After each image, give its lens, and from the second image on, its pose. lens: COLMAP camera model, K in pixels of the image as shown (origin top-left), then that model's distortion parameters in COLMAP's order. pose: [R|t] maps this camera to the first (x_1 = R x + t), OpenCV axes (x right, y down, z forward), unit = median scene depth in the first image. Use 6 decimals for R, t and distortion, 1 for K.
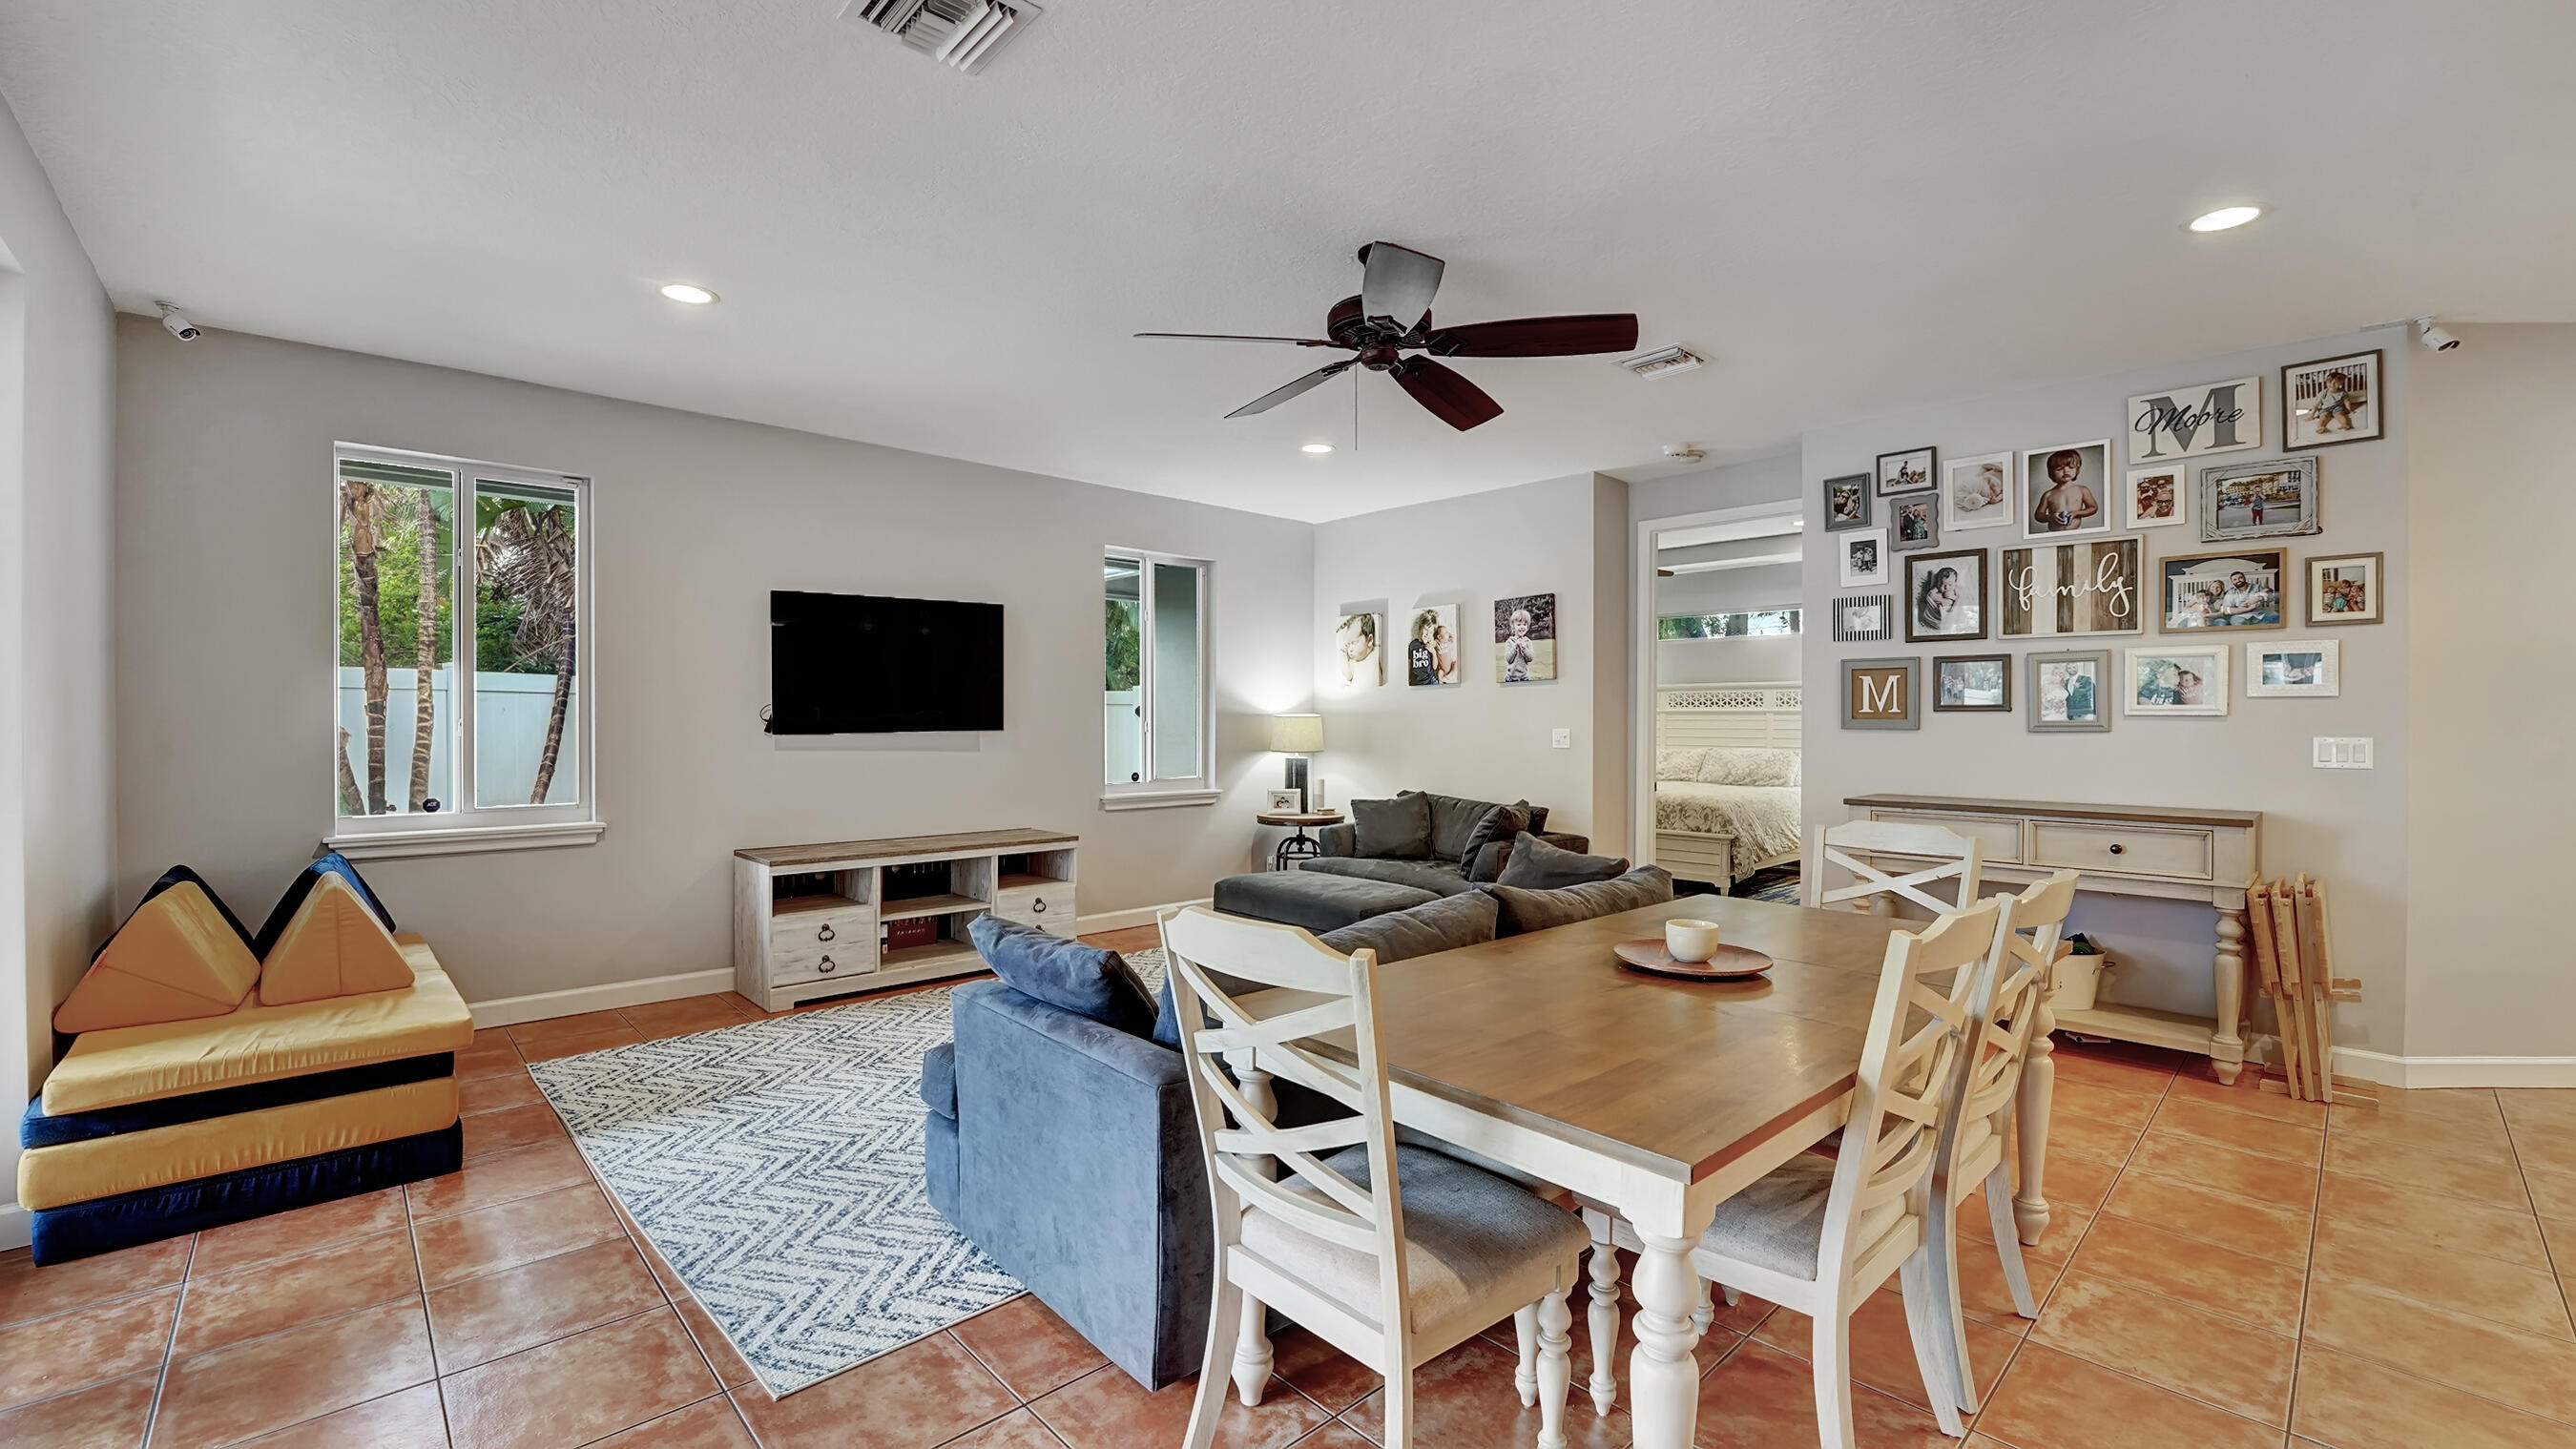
lens RADIAL K [[1047.9, 0, 1291.5], [0, 1047.9, 717.3], [0, 0, 1]] dist [-0.016279, -0.000051]
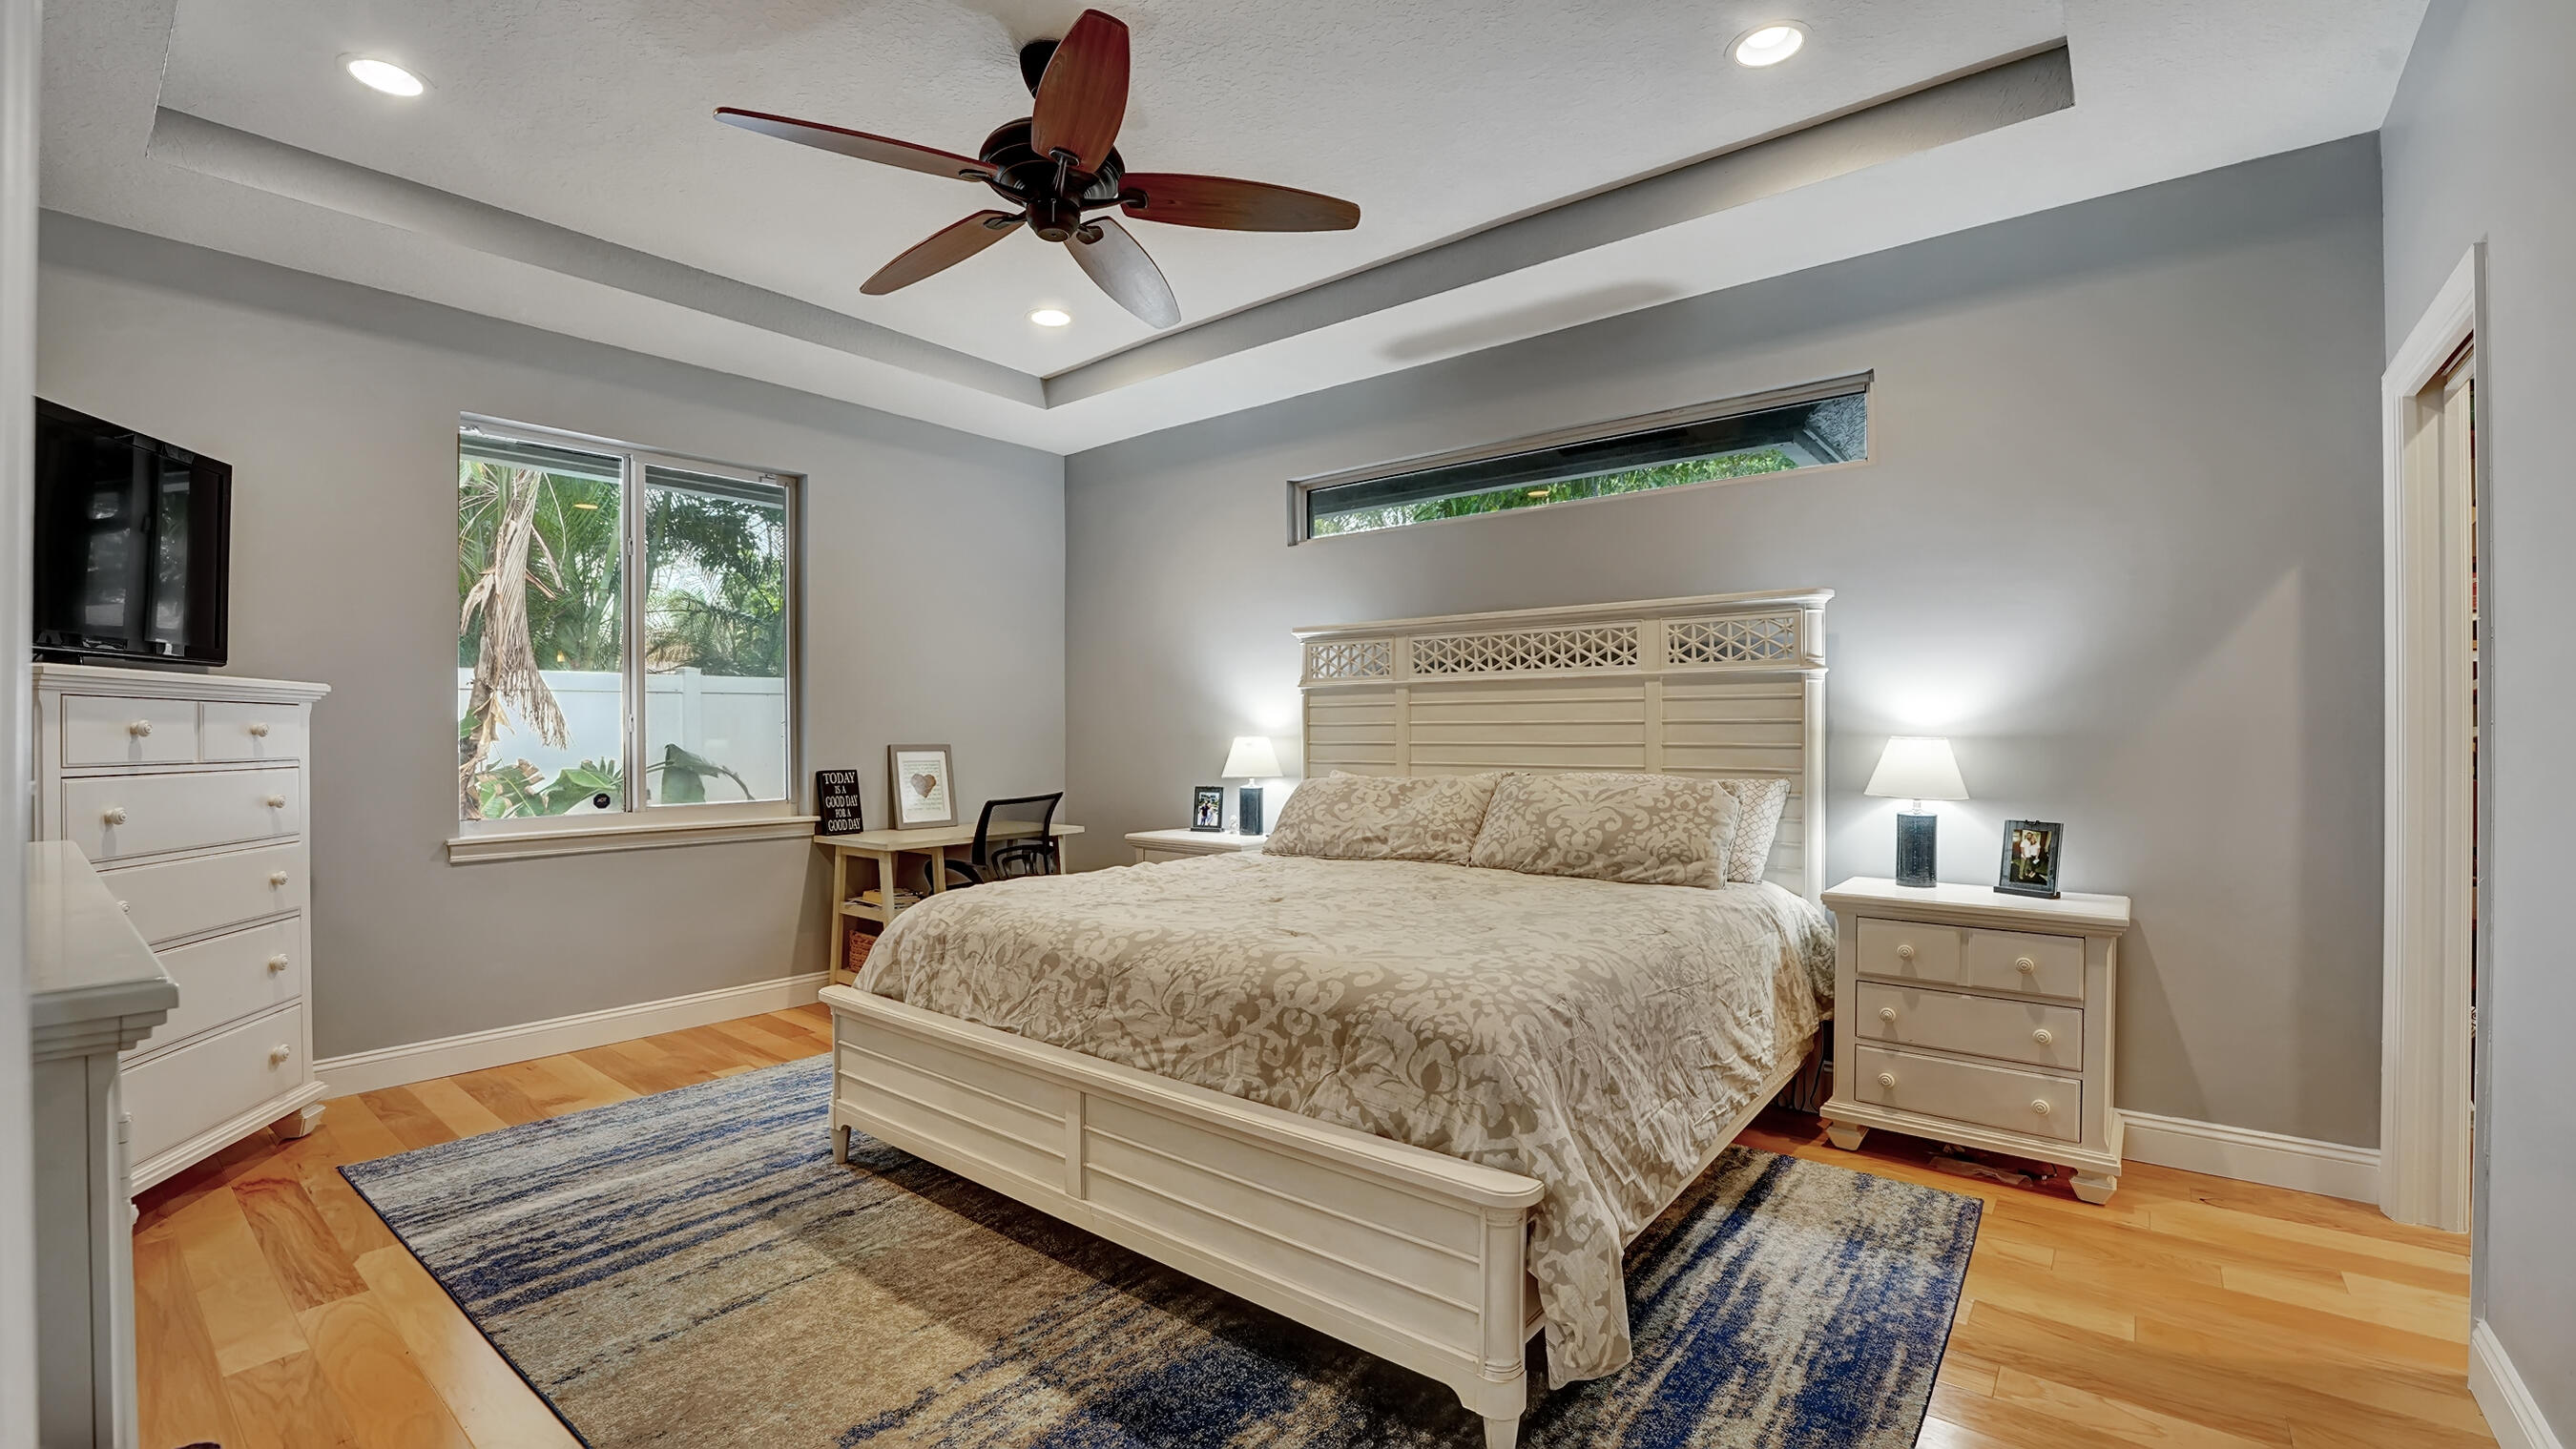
lens RADIAL K [[1047.9, 0, 1289.4], [0, 1047.9, 719.5], [0, 0, 1]] dist [-0.016279, -0.000051]
pose [[0.981387, -0.001110, 0.192039, 0.252216], [0.001016, 0.999999, 0.000589, 0.009461], [-0.192040, -0.000383, 0.981387, 0.646053]]
